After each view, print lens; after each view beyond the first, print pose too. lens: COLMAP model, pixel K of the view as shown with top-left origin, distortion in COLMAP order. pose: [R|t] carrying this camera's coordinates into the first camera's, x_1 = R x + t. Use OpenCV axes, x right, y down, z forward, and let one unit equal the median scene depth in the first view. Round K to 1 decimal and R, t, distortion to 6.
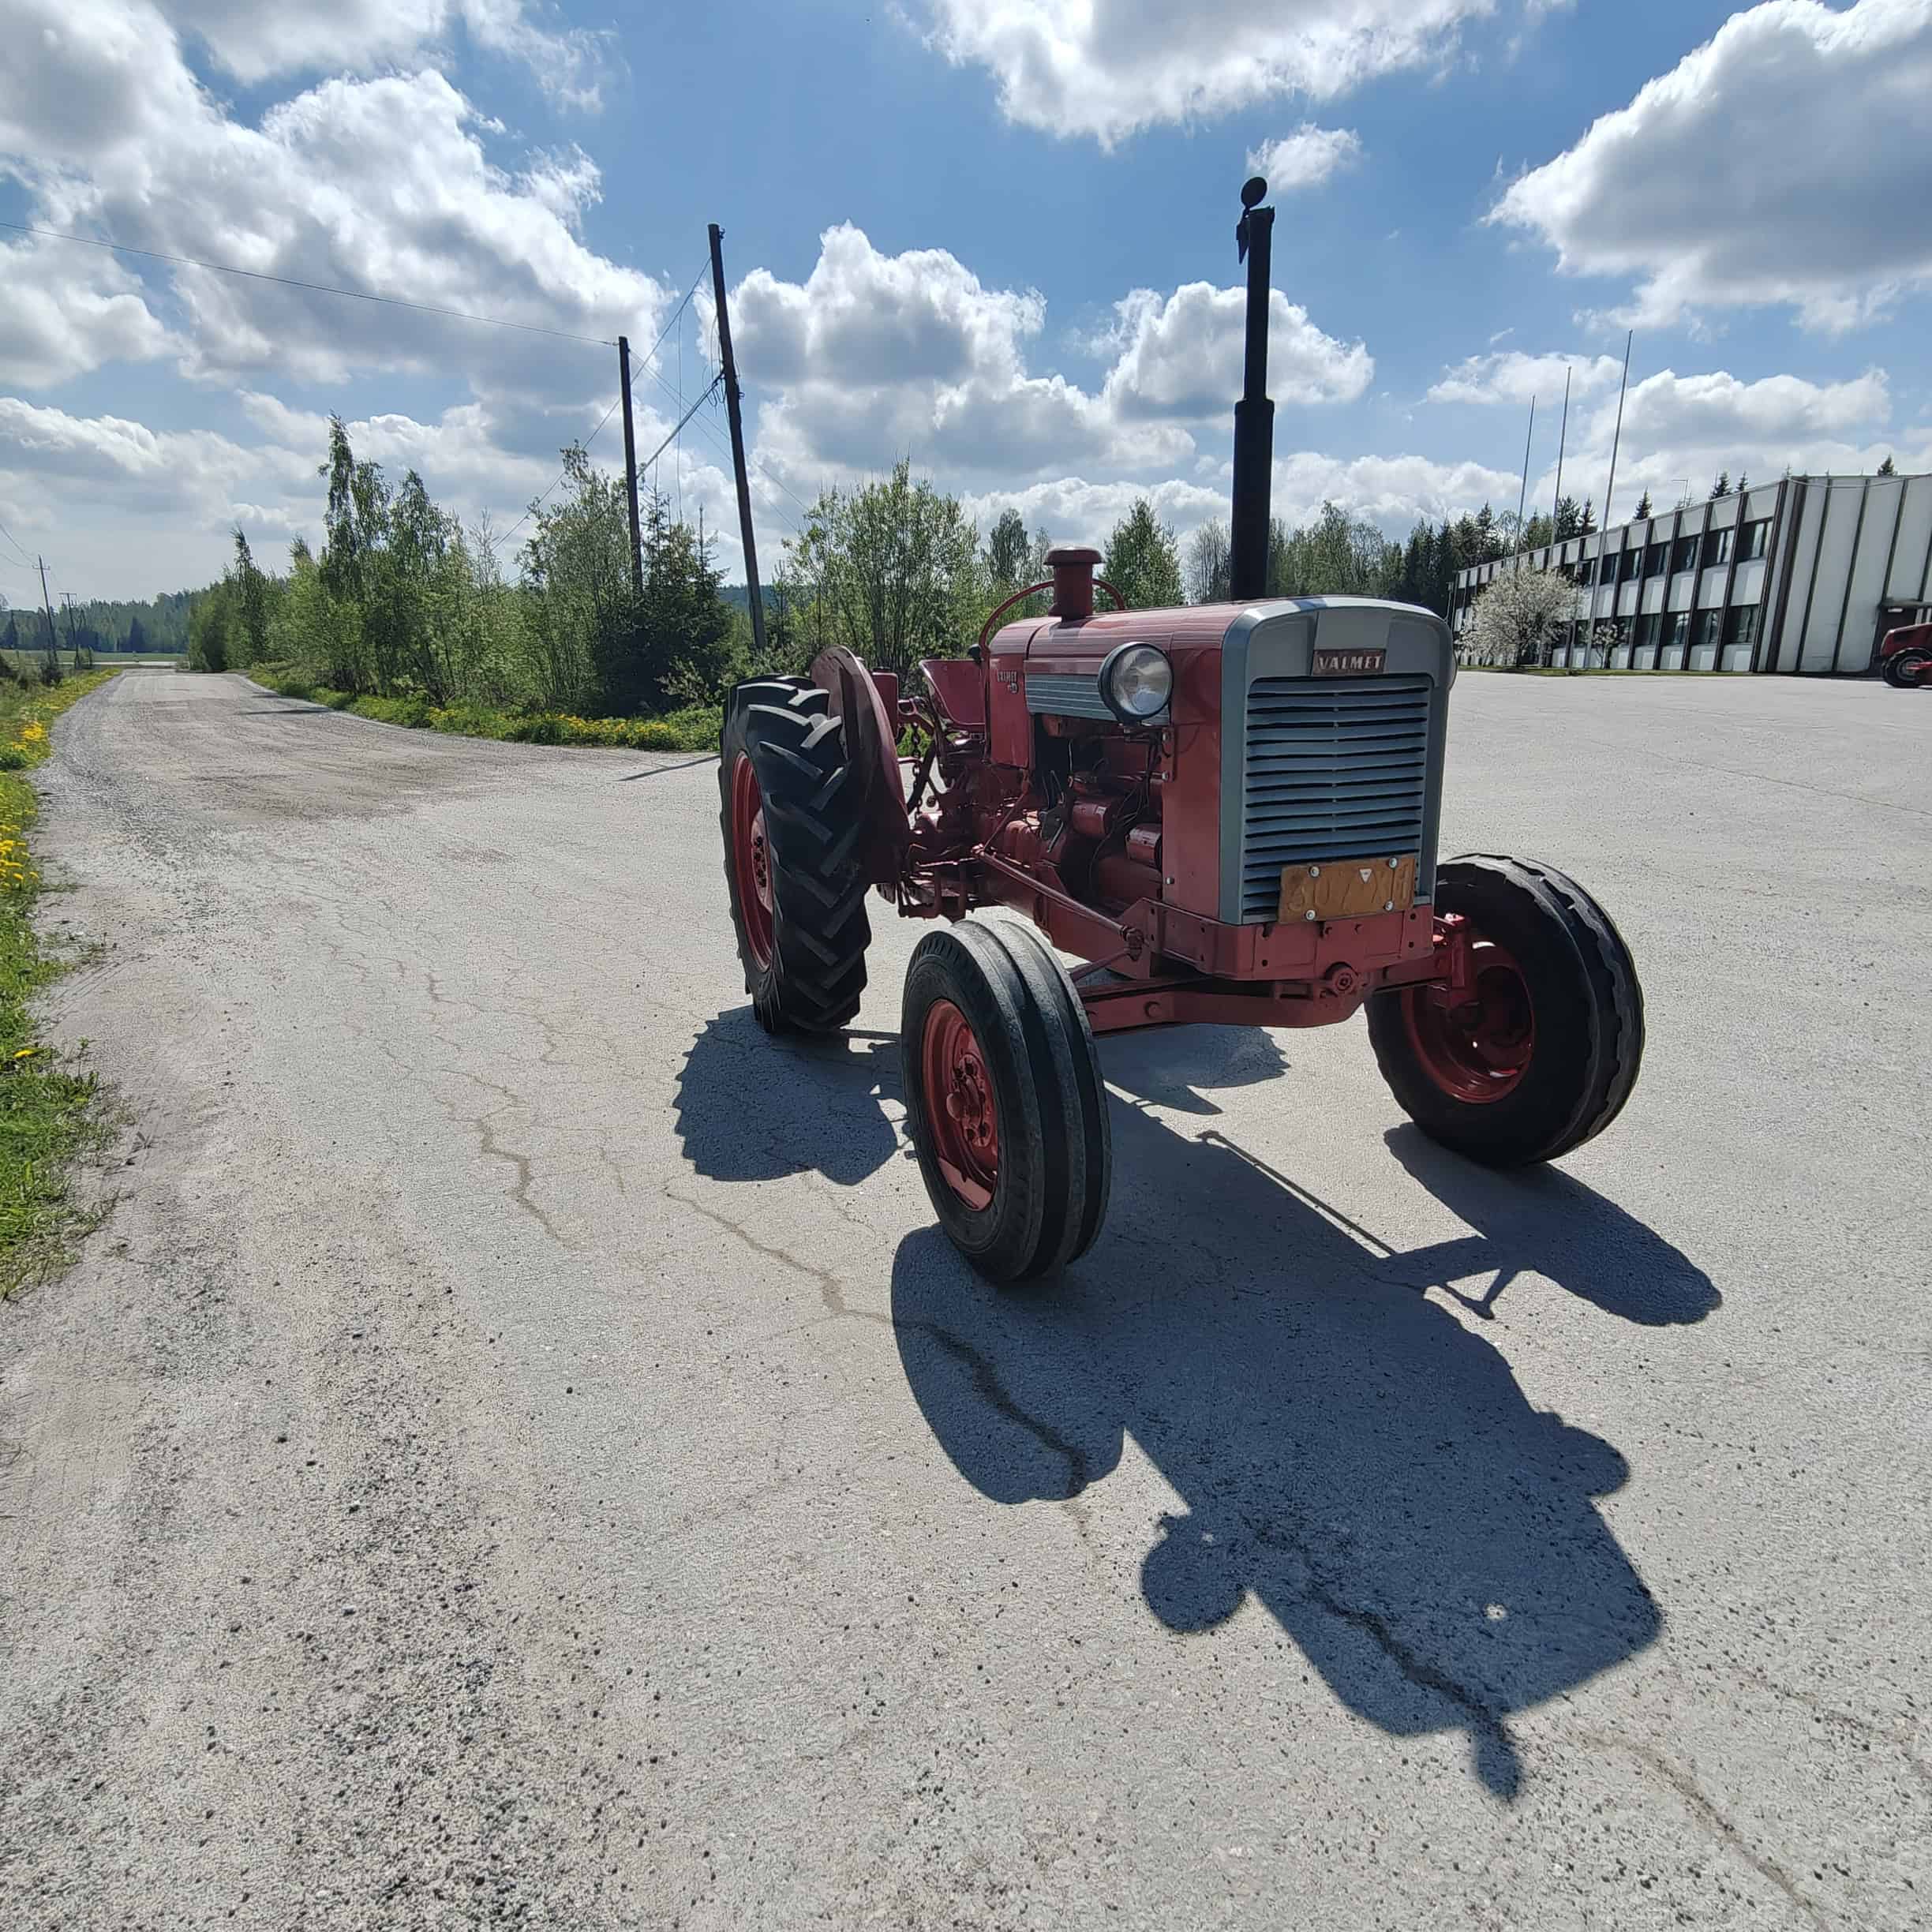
lens RADIAL K [[1236.8, 0, 966.0], [0, 1236.8, 966.0], [0, 0, 1]] dist [0.012498, -0.002434]
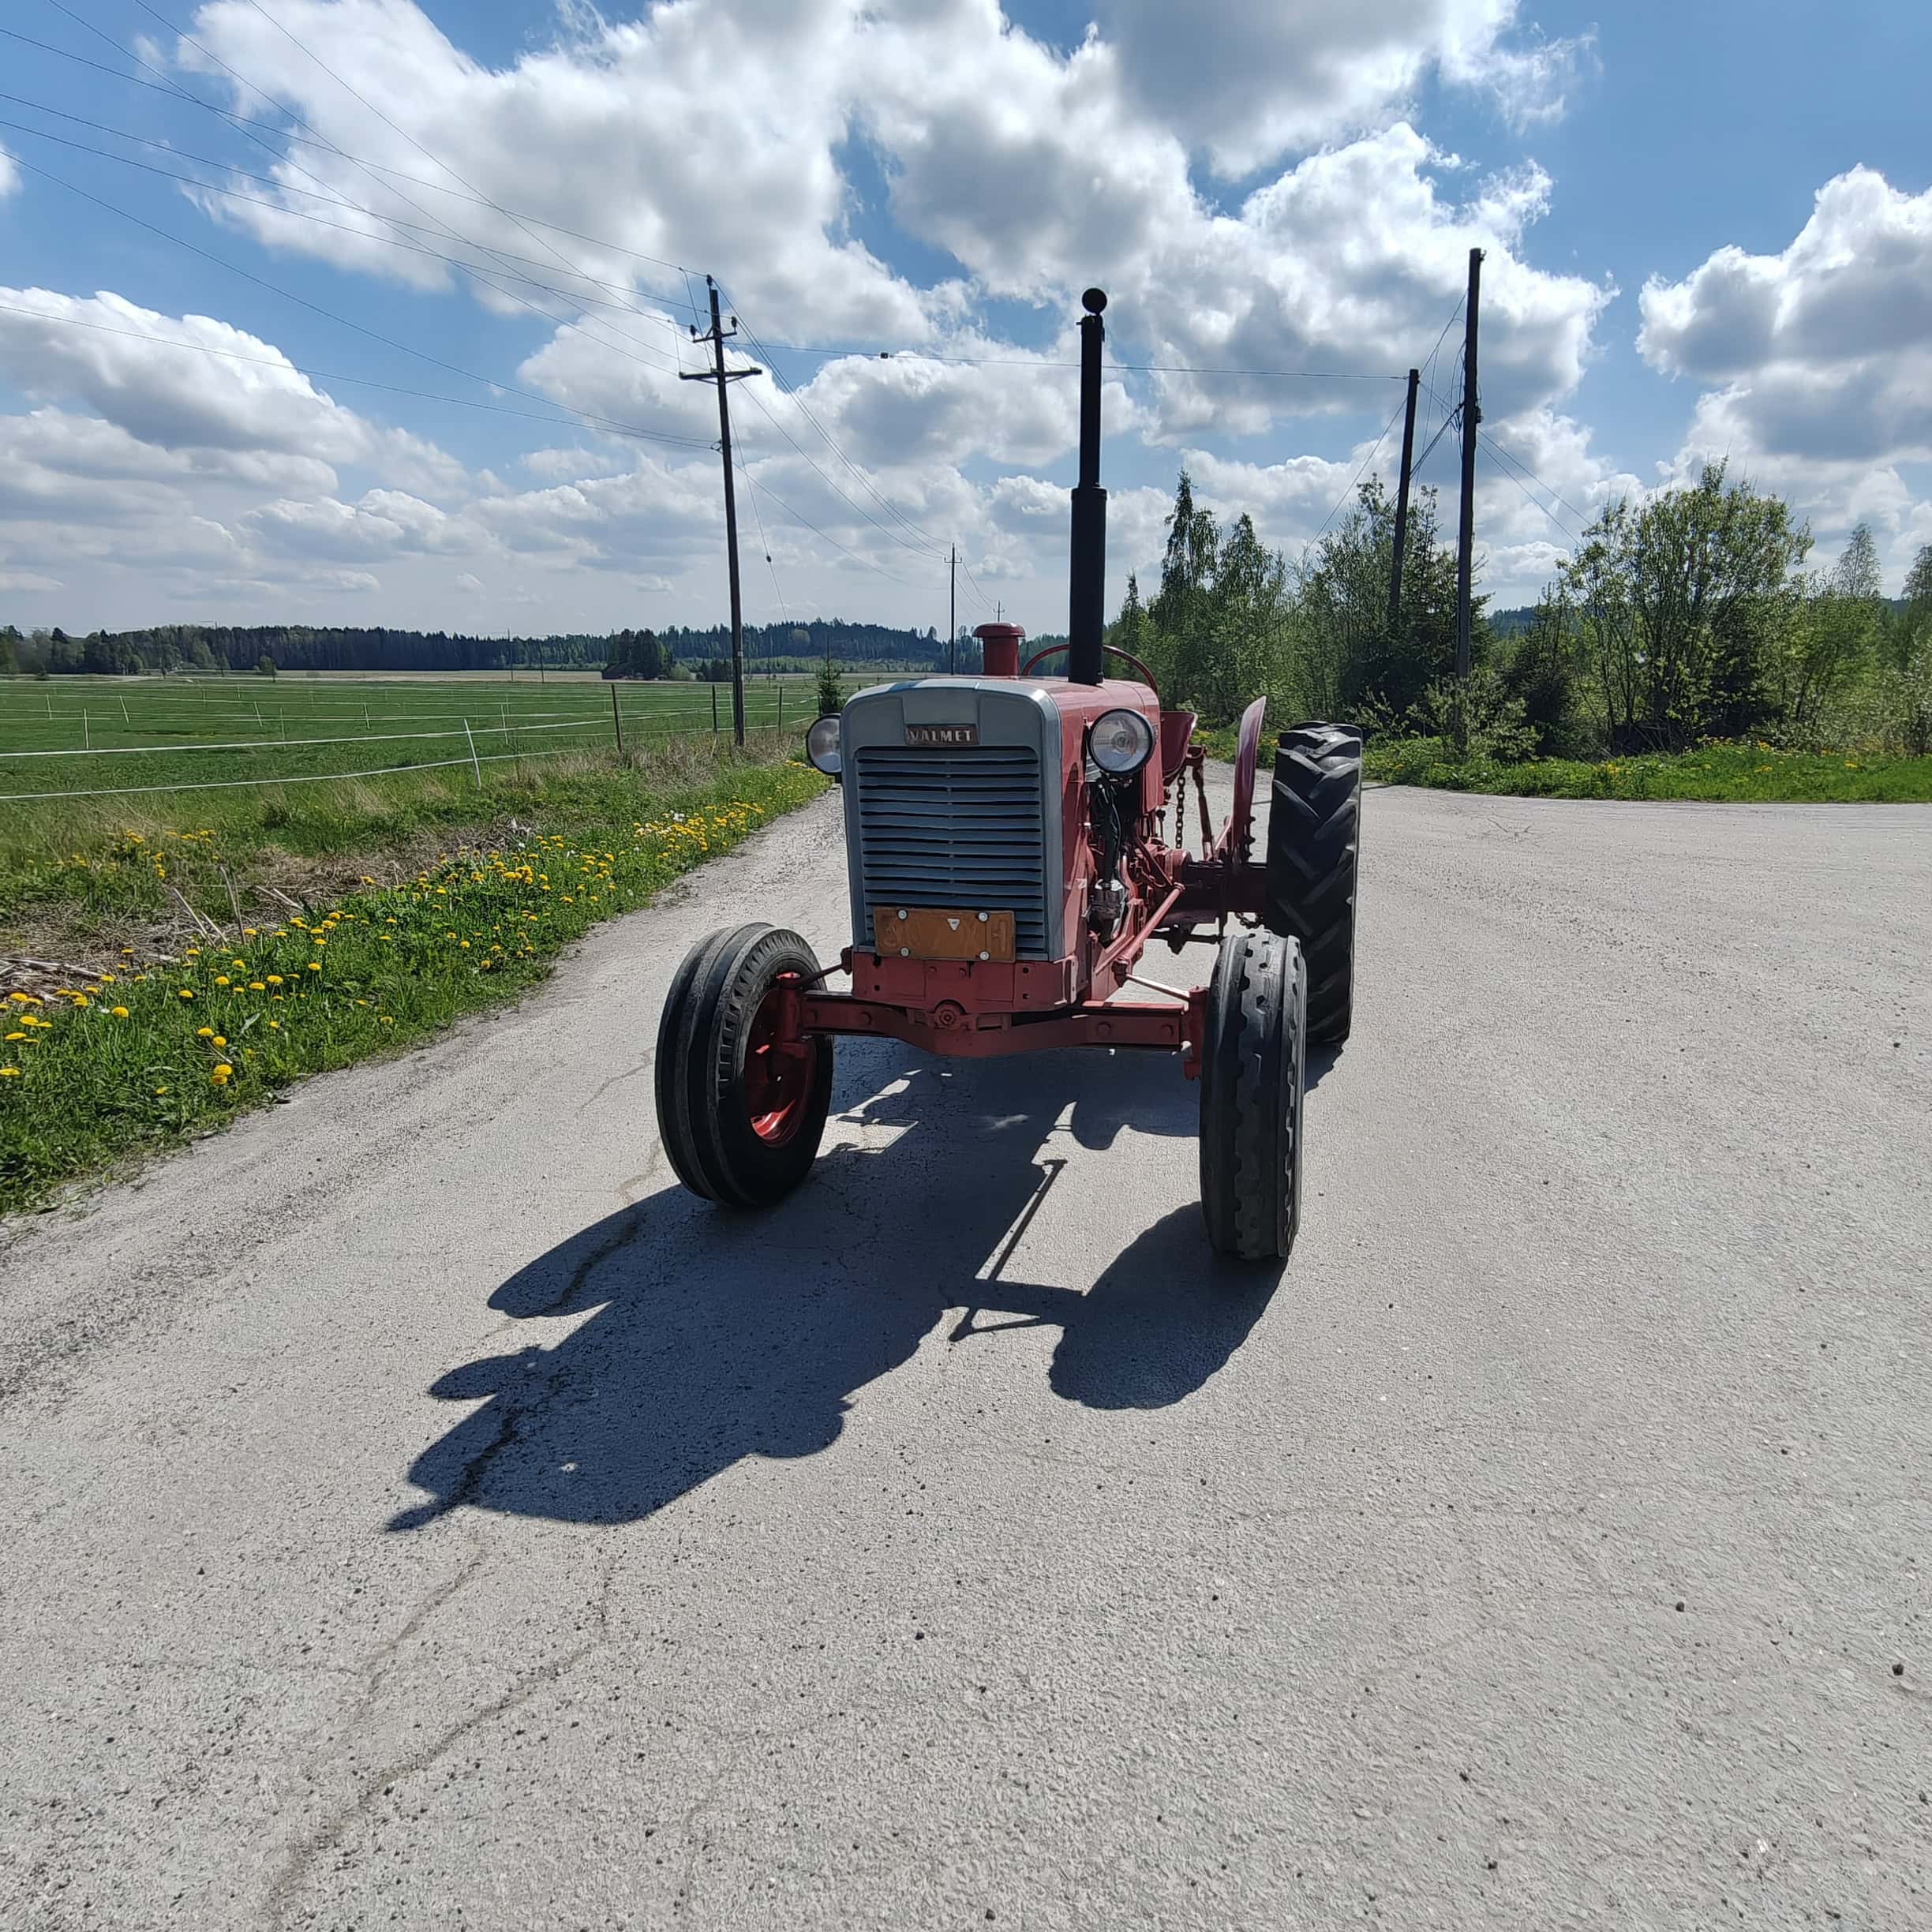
lens RADIAL K [[1224.1, 0, 966.0], [0, 1224.1, 966.0], [0, 0, 1]] dist [-0.003692, 0.004908]
pose [[0.786230, 0.142069, -0.601380, 0.066625], [-0.150202, 0.987962, 0.037025, -0.005263], [0.599401, 0.061218, 0.798105, 0.008540]]
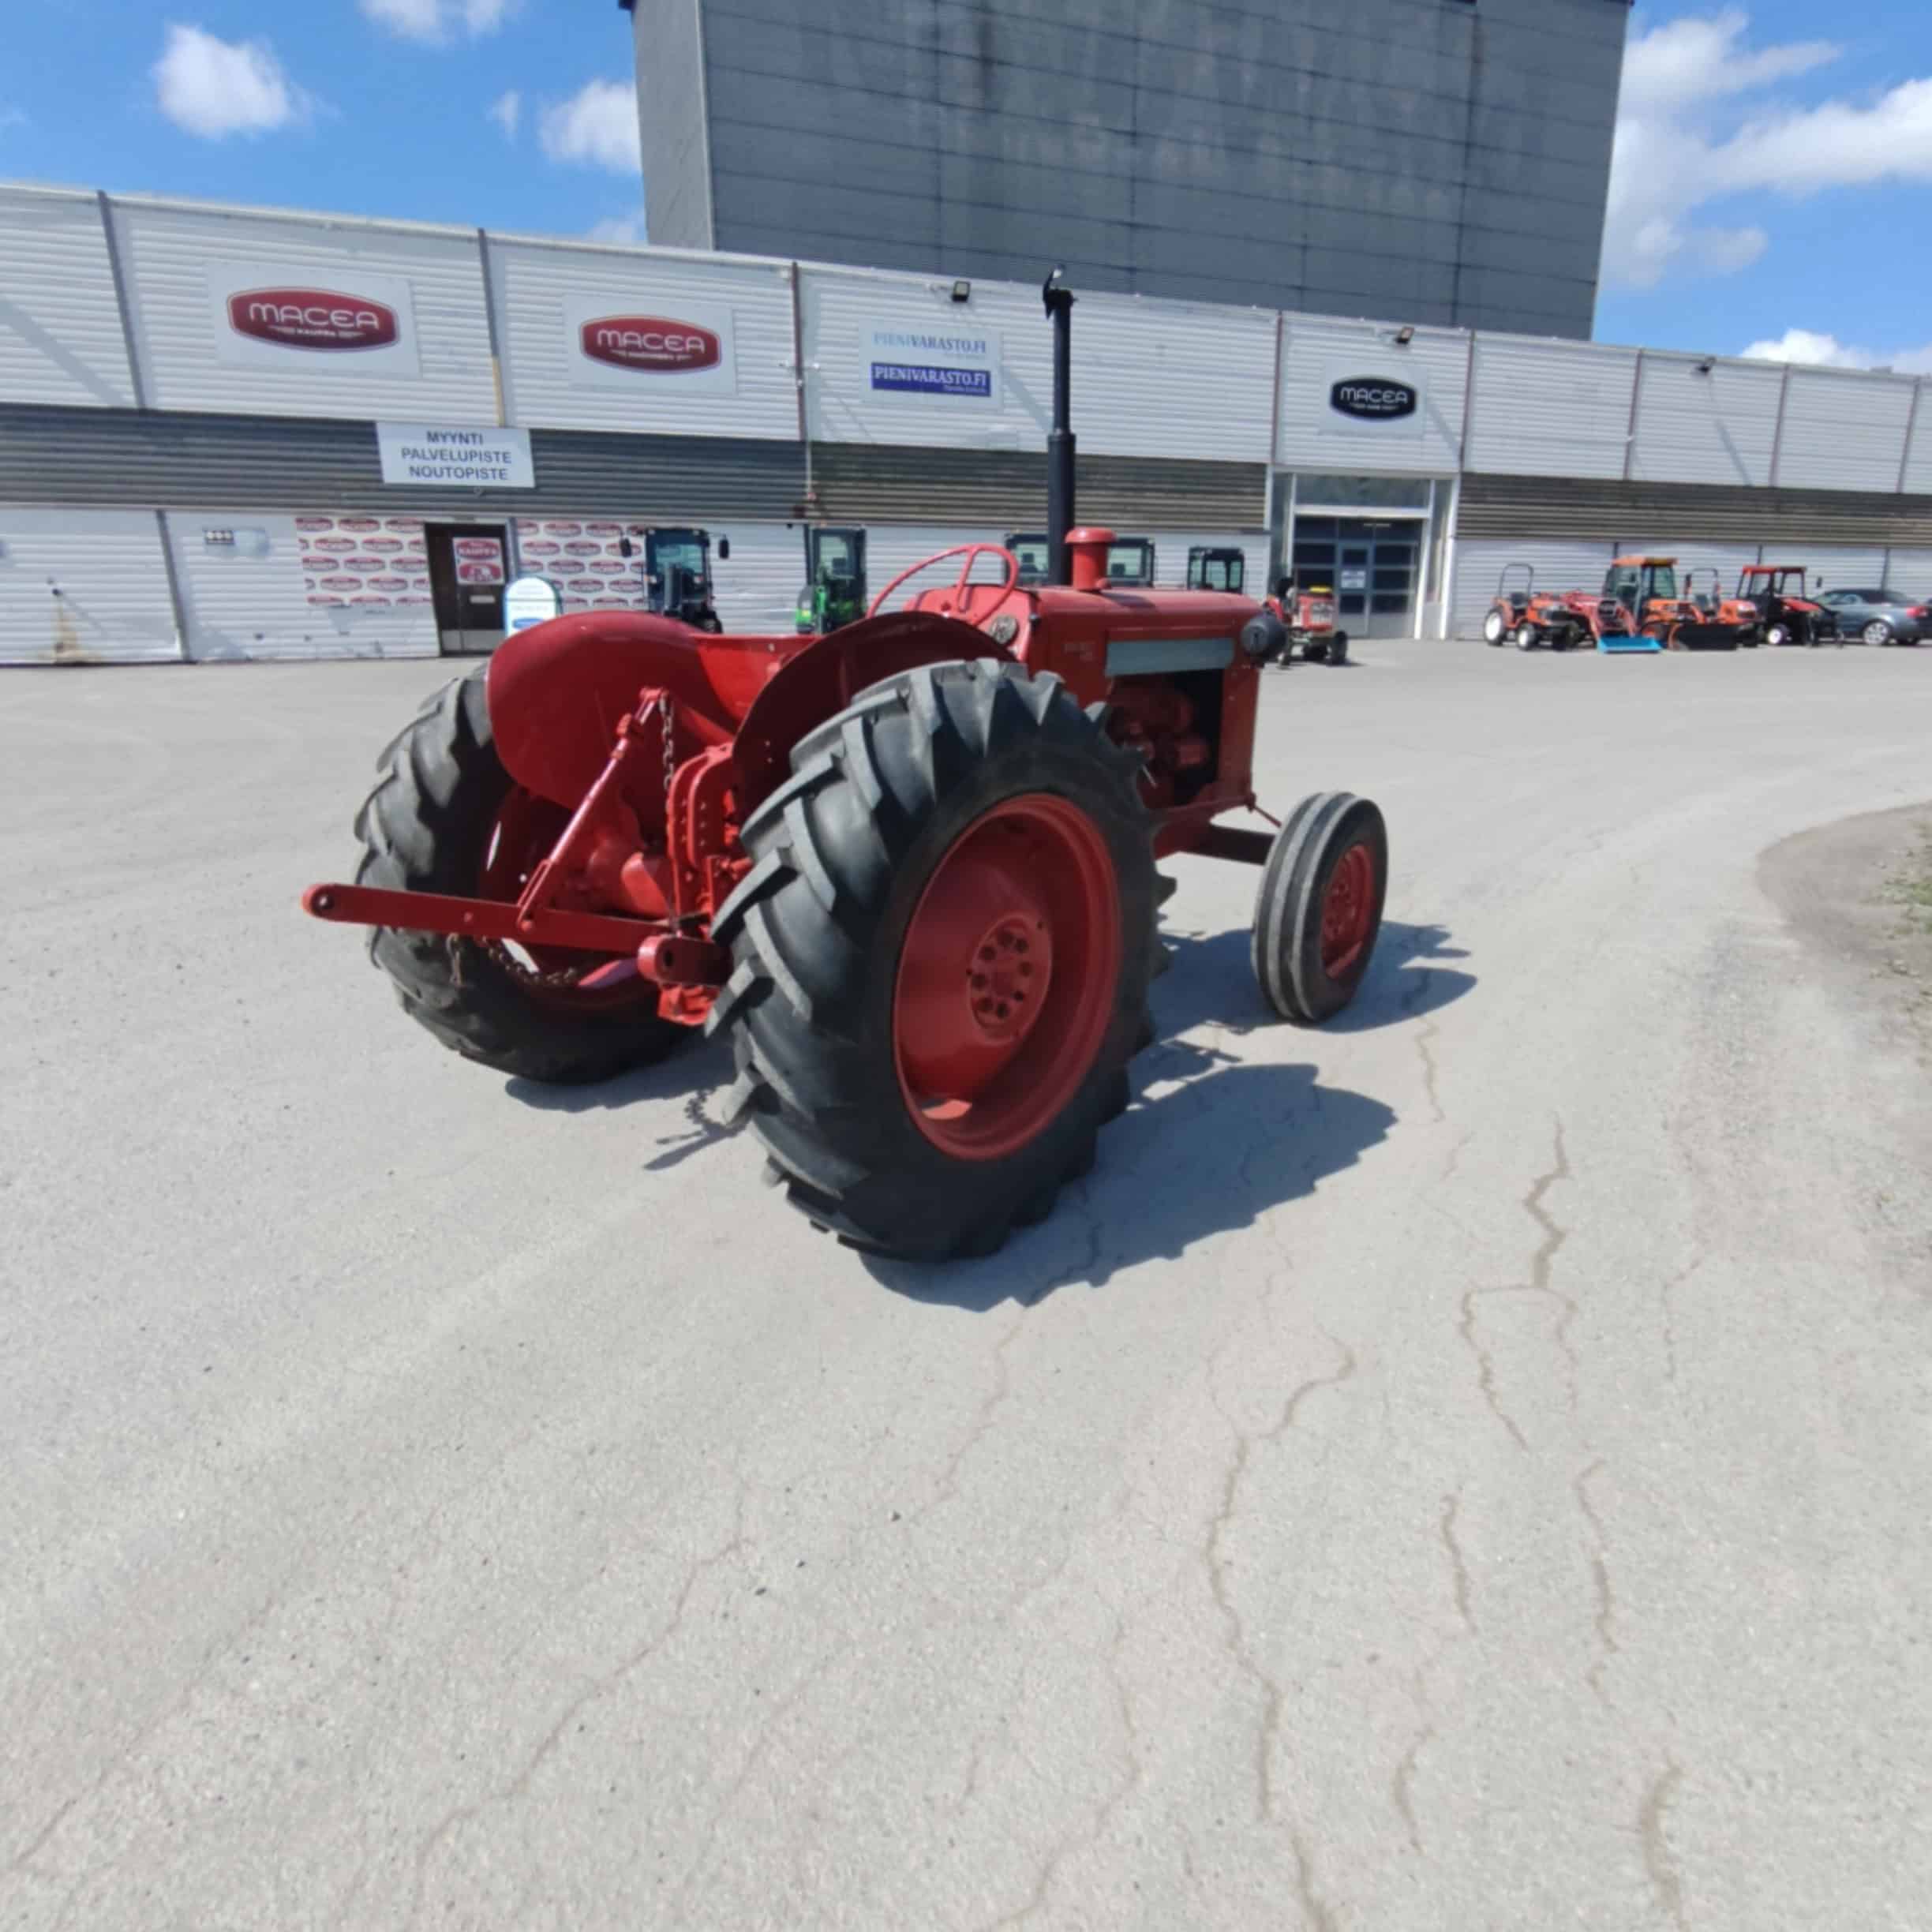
lens RADIAL K [[1201.1, 0, 1017.5], [0, 1201.1, 975.0], [0, 0, 1]] dist [-0.002073, -0.000220]
pose [[-0.534585, -0.238451, 0.810778, -0.072131], [0.210807, 0.891420, 0.401162, -0.035793], [-0.818401, 0.385373, -0.426272, 0.141570]]
